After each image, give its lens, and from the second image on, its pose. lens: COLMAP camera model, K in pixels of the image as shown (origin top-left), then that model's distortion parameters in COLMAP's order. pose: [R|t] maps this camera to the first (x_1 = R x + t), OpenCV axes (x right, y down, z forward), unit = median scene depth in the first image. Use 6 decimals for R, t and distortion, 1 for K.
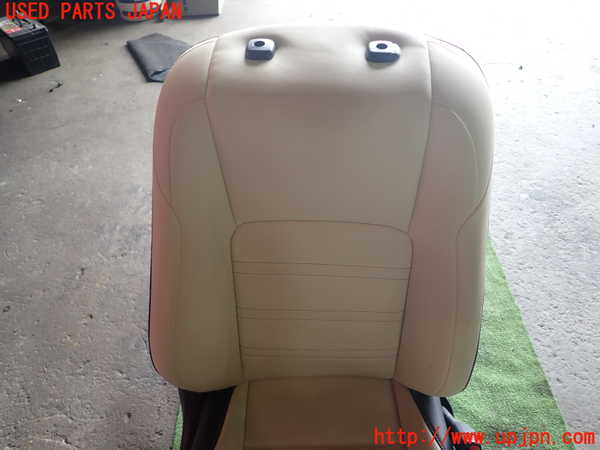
lens RADIAL K [[446.1, 0, 300.0], [0, 446.1, 225.0], [0, 0, 1]] dist [0.007297, -0.004035]
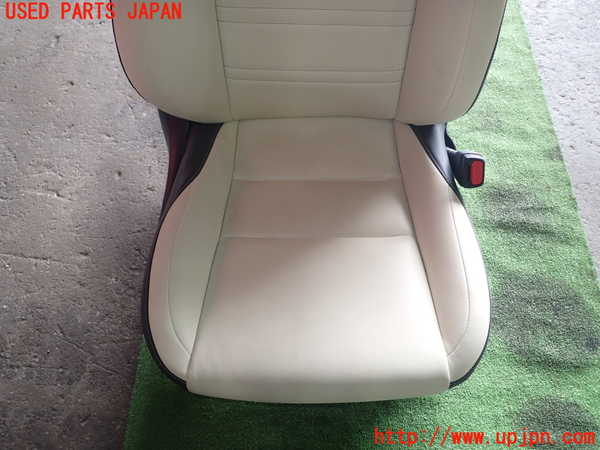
lens RADIAL K [[446.1, 0, 300.0], [0, 446.1, 225.0], [0, 0, 1]] dist [0.007297, -0.004035]
pose [[0.999745, 0.015907, -0.016051, 0.025507], [-0.010250, 0.952219, 0.305245, 0.217347], [0.020140, -0.305003, 0.952138, 0.046484]]
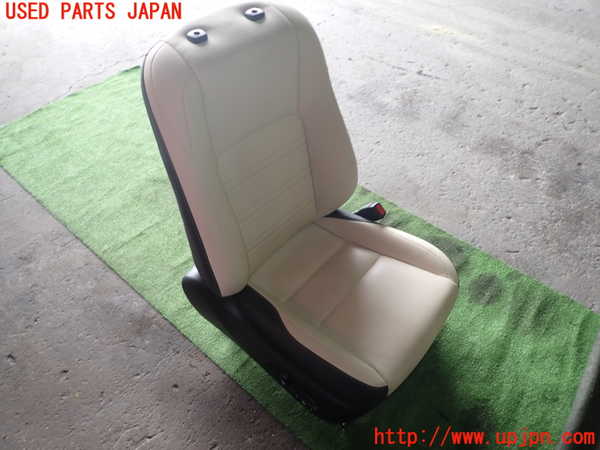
lens RADIAL K [[446.1, 0, 300.0], [0, 446.1, 225.0], [0, 0, 1]] dist [0.007297, -0.004035]
pose [[0.653356, -0.547343, 0.523012, -0.516674], [0.540227, 0.821067, 0.184402, 0.034249], [-0.530359, 0.162065, 0.832139, -0.210829]]
